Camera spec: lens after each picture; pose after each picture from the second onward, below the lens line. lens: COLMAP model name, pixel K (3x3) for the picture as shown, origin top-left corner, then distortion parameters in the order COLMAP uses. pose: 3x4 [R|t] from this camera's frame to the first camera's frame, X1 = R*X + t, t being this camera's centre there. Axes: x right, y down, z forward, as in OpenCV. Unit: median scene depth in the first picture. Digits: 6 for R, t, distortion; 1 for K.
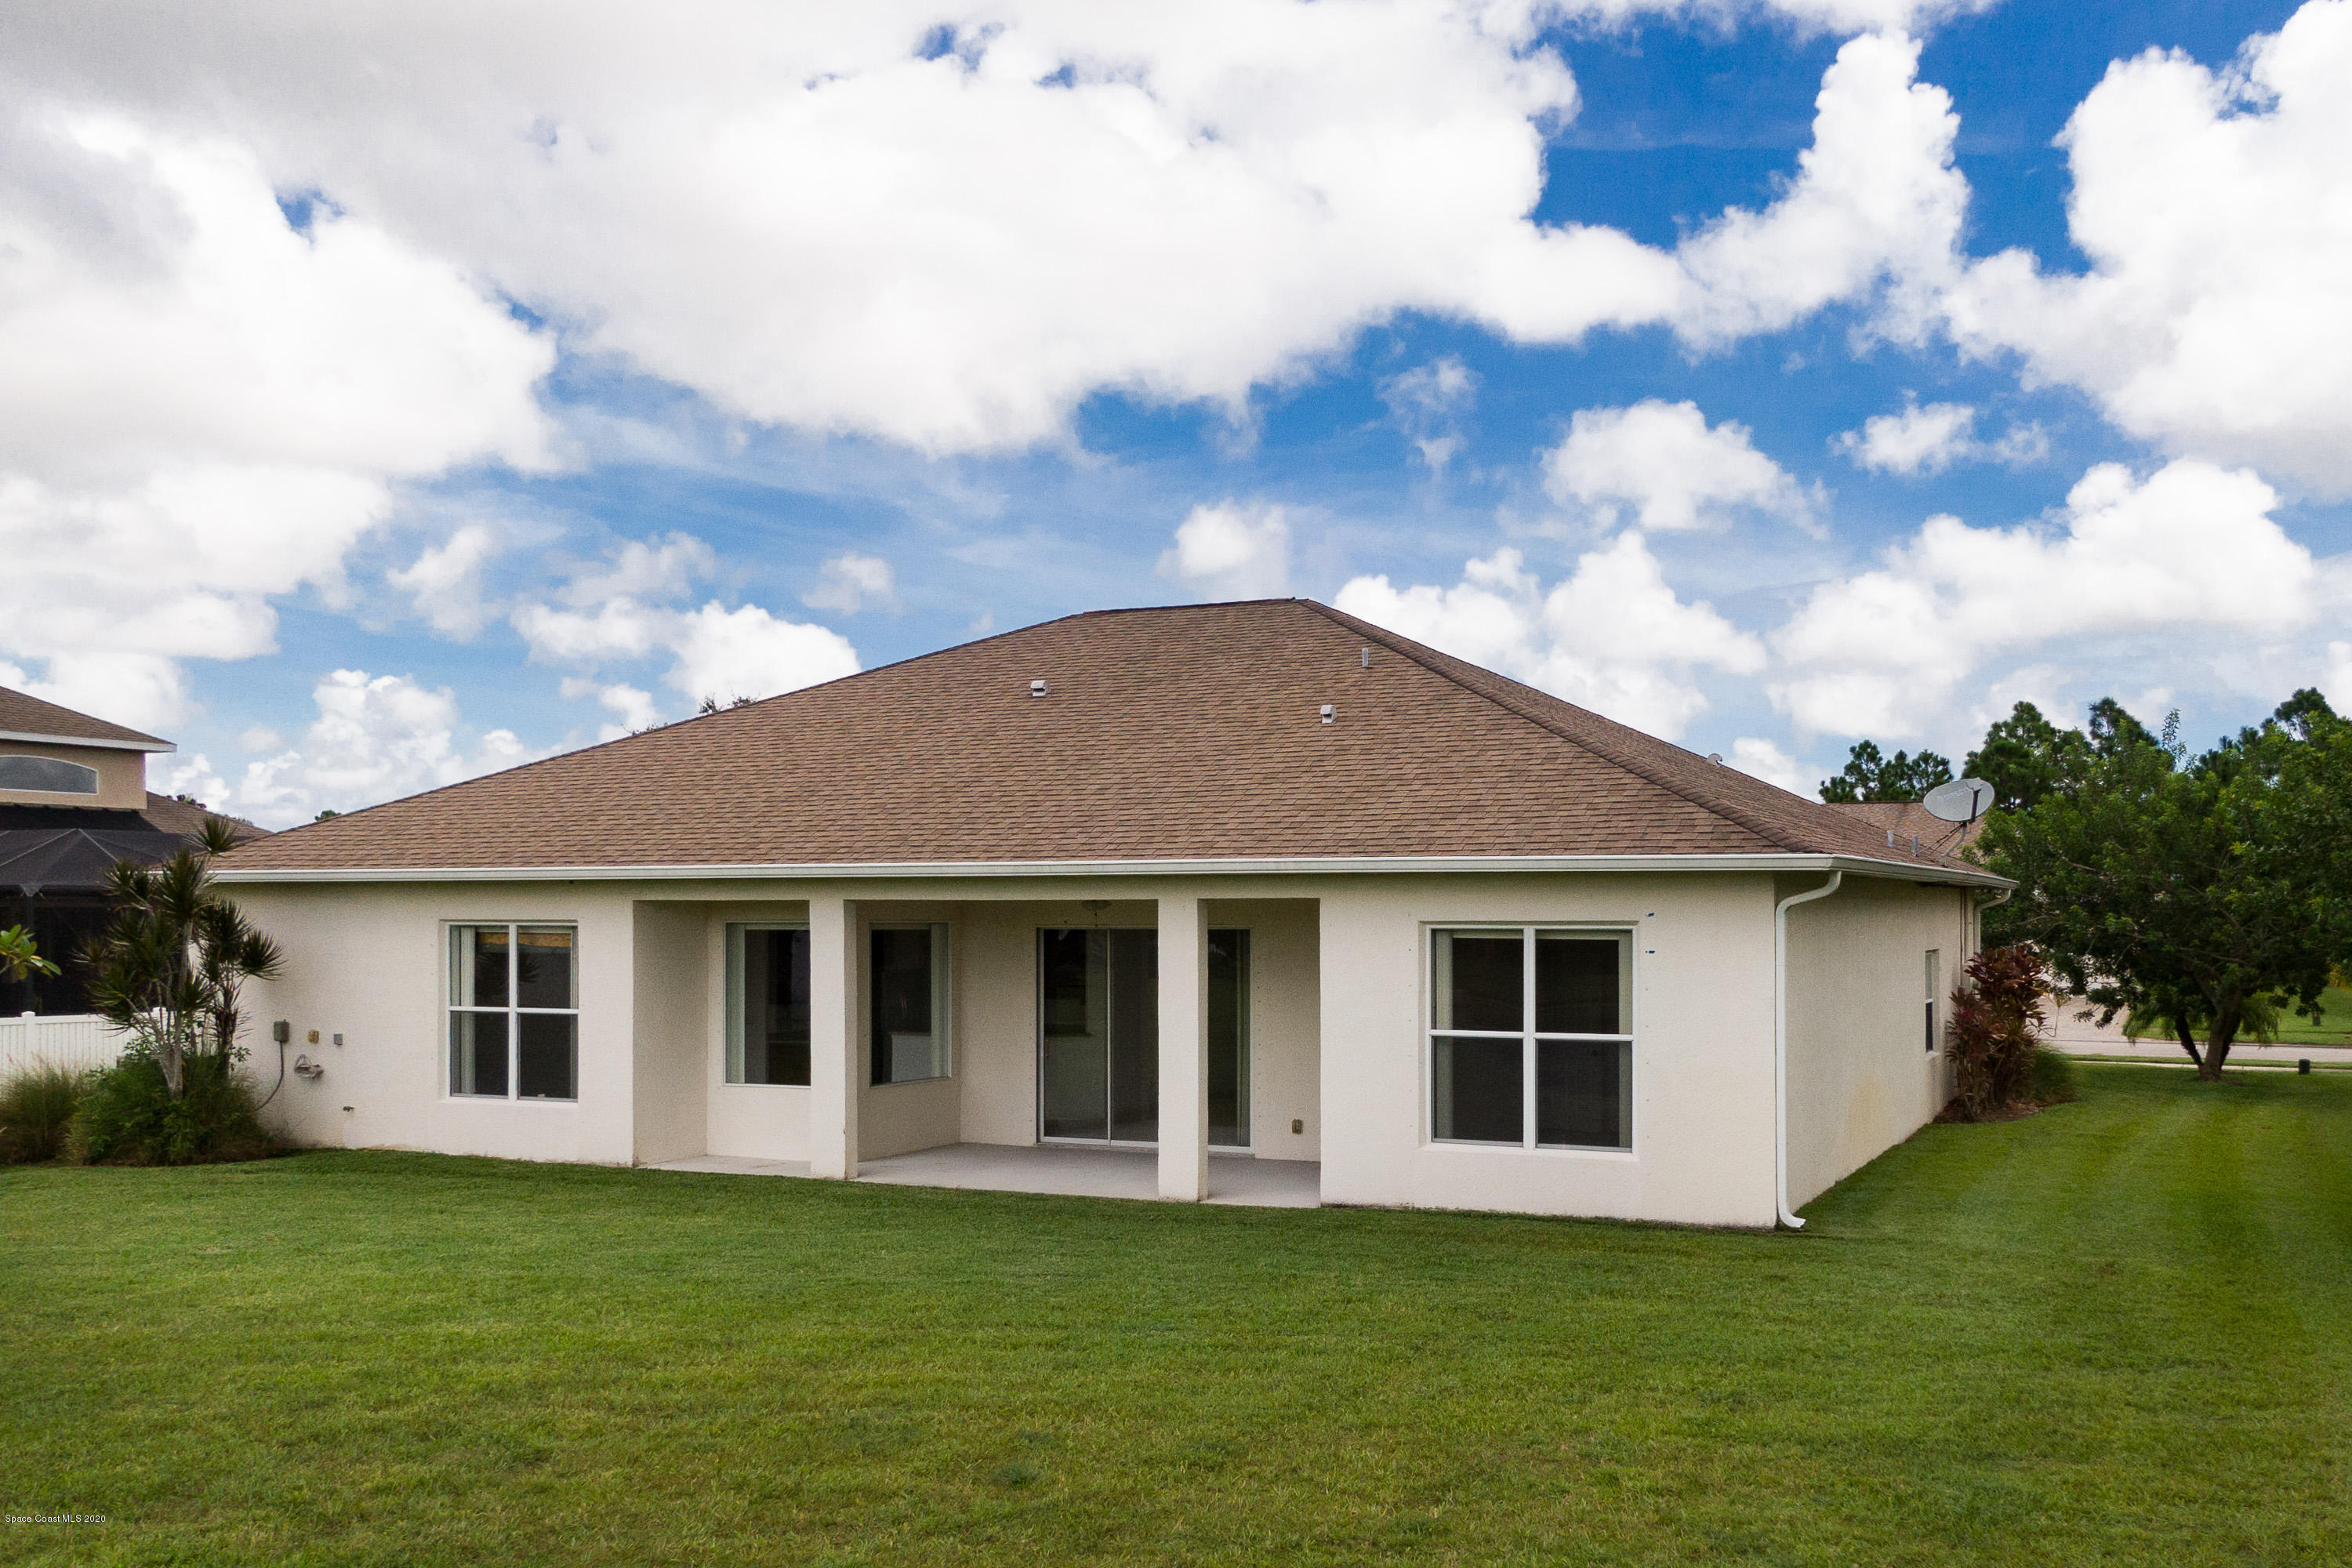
lens RADIAL K [[2053.8, 0, 1312.9], [0, 2053.8, 881.7], [0, 0, 1]] dist [0.006339, 0.000424]
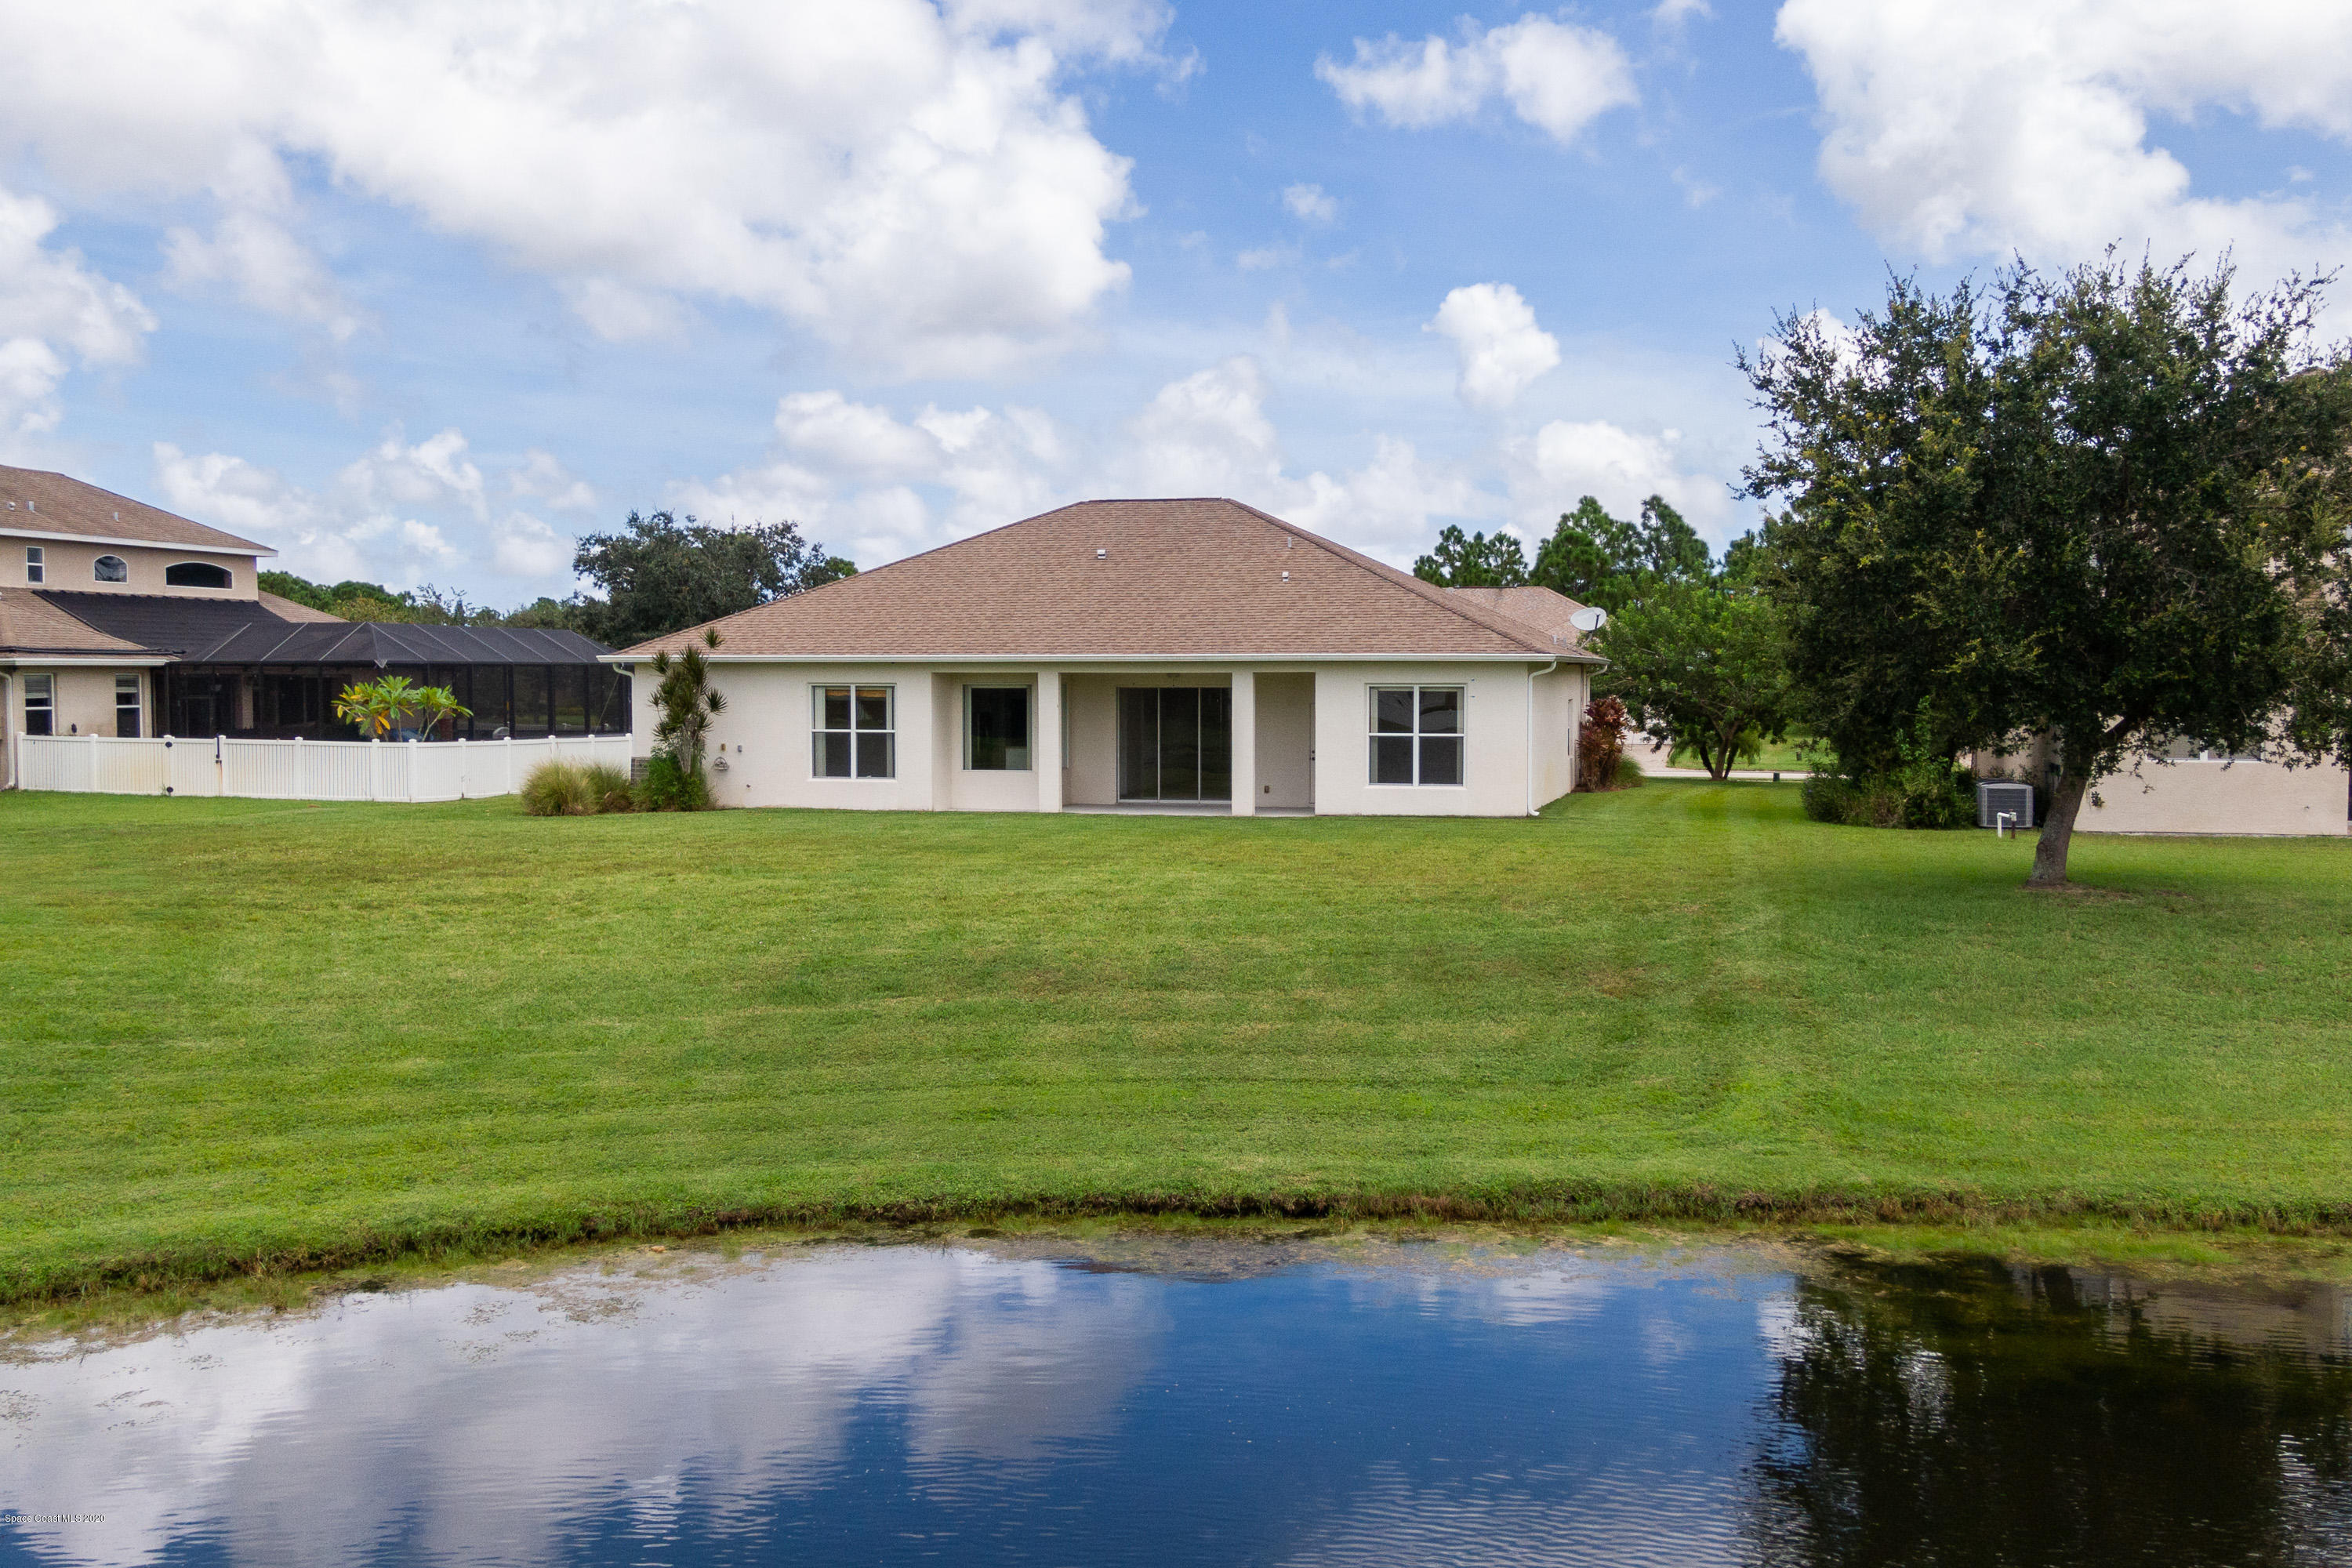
lens RADIAL K [[2298.3, 0, 1176.0], [0, 2298.3, 784.0], [0, 0, 1]] dist [-0.061527, -0.002746]
pose [[0.986210, -0.006697, 0.165361, -0.347928], [-0.003584, 0.998082, 0.061796, -0.014975], [-0.165458, -0.061537, 0.984295, -0.867260]]
